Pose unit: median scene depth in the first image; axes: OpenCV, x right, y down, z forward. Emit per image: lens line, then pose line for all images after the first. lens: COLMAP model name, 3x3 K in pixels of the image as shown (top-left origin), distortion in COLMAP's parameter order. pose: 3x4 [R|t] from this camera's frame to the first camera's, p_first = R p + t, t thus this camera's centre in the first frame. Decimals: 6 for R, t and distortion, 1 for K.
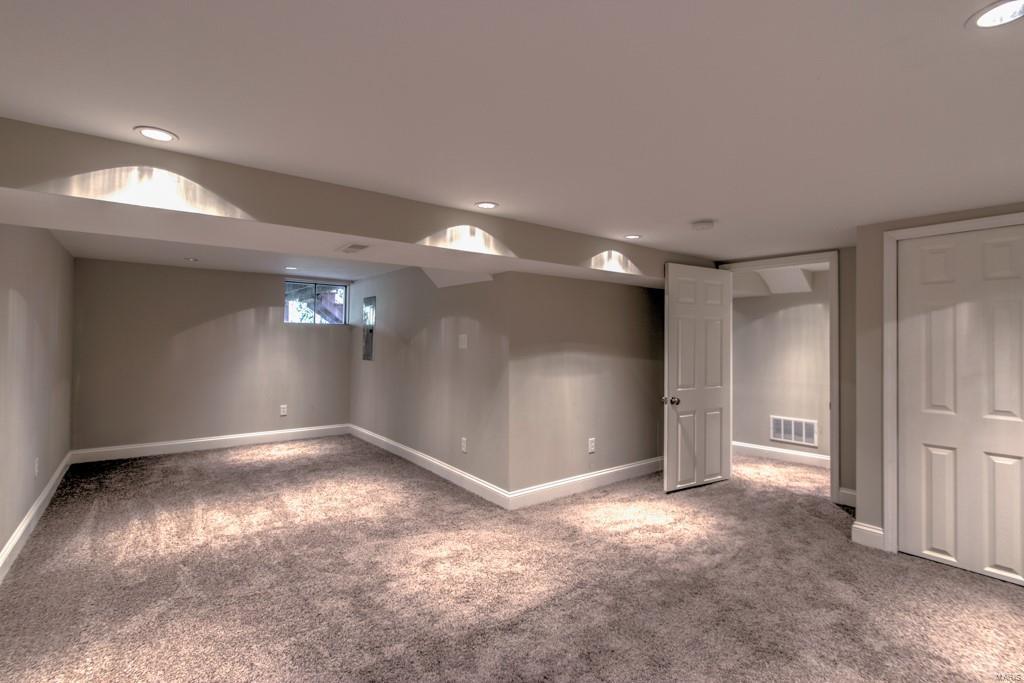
lens RADIAL K [[470.4, 0, 511.9], [0, 470.4, 339.7], [0, 0, 1]] dist [0.002770, -0.001560]
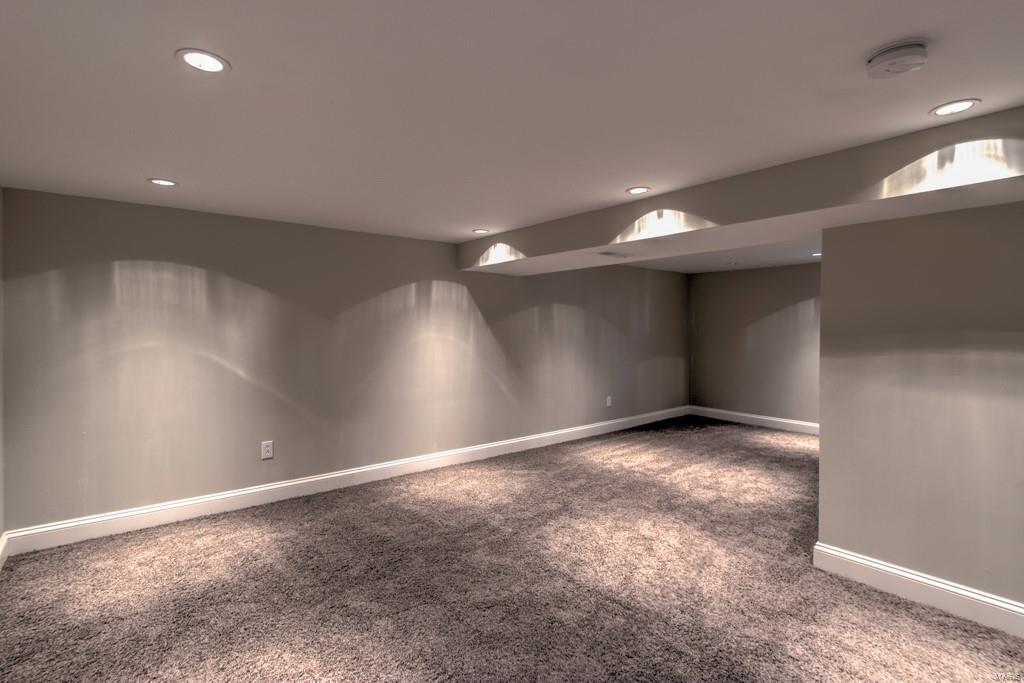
lens RADIAL K [[470.4, 0, 509.8], [0, 470.4, 342.2], [0, 0, 1]] dist [0.002770, -0.001560]
pose [[0.046278, 0.023817, -0.998645, 0.725827], [-0.002886, 0.999715, 0.023709, 0.007875], [0.998924, 0.001785, 0.046334, 0.537665]]
